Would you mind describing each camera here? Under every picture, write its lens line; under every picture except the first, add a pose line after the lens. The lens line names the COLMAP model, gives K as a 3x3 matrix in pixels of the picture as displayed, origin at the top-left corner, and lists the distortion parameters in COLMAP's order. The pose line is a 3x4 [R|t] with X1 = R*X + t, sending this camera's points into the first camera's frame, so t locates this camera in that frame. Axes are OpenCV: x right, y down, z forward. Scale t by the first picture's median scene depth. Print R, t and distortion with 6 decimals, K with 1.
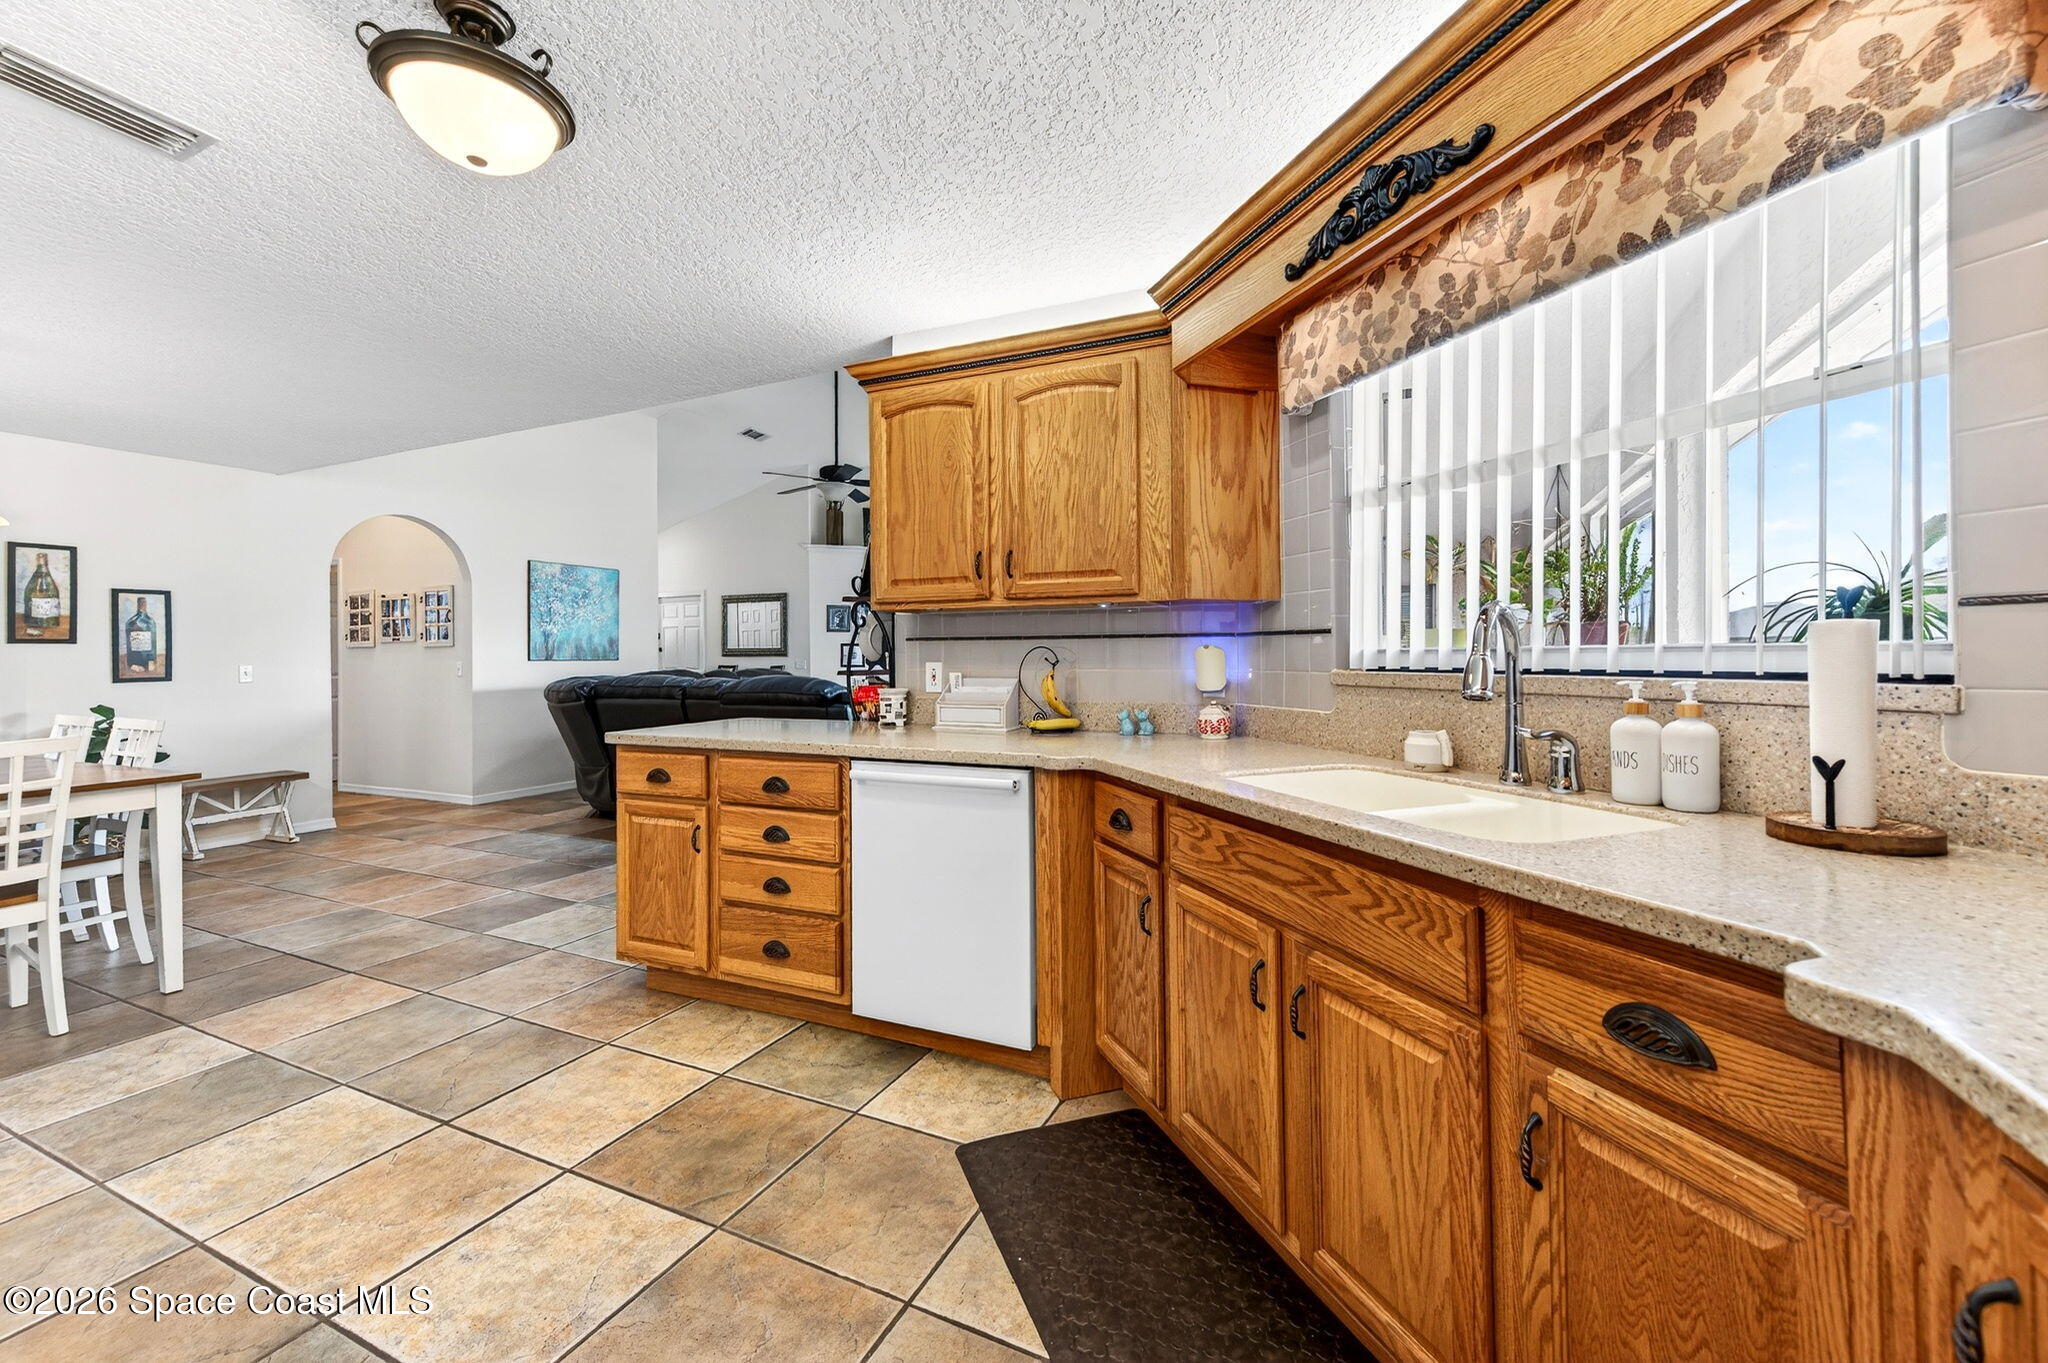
lens RADIAL K [[809.7, 0, 1025.0], [0, 809.7, 650.6], [0, 0, 1]] dist [0.008951, -0.000465]
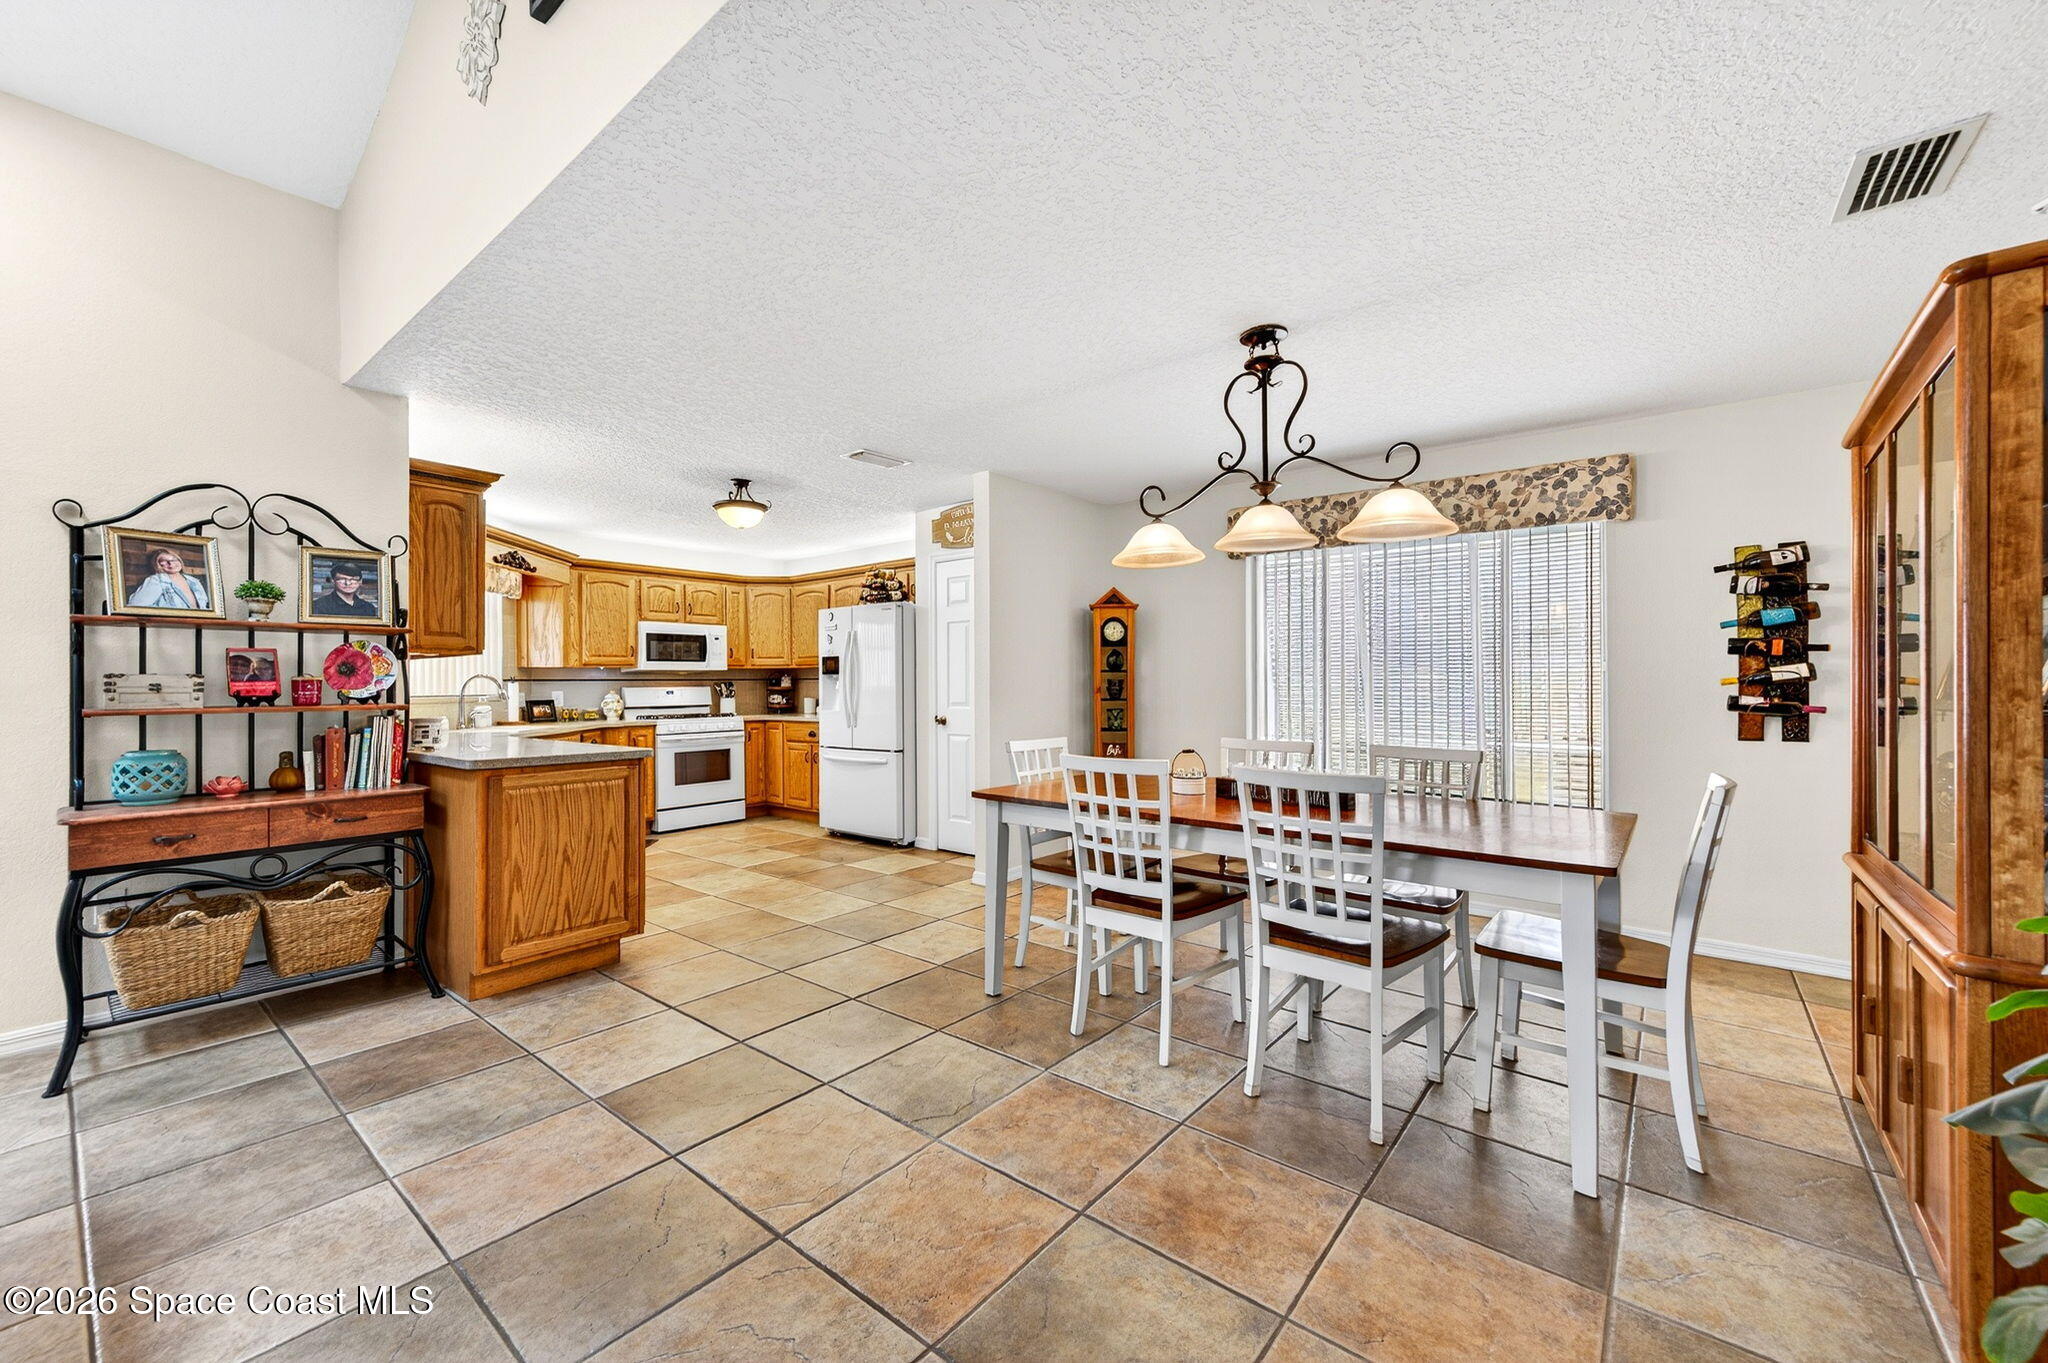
lens RADIAL K [[791.6, 0, 1031.5], [0, 791.6, 680.8], [0, 0, 1]] dist [0.018299, -0.007205]
pose [[-0.971010, 0.013235, 0.238672, -1.551409], [0.010554, 0.999866, -0.012510, 0.021282], [-0.238806, -0.009628, -0.971020, 2.311869]]
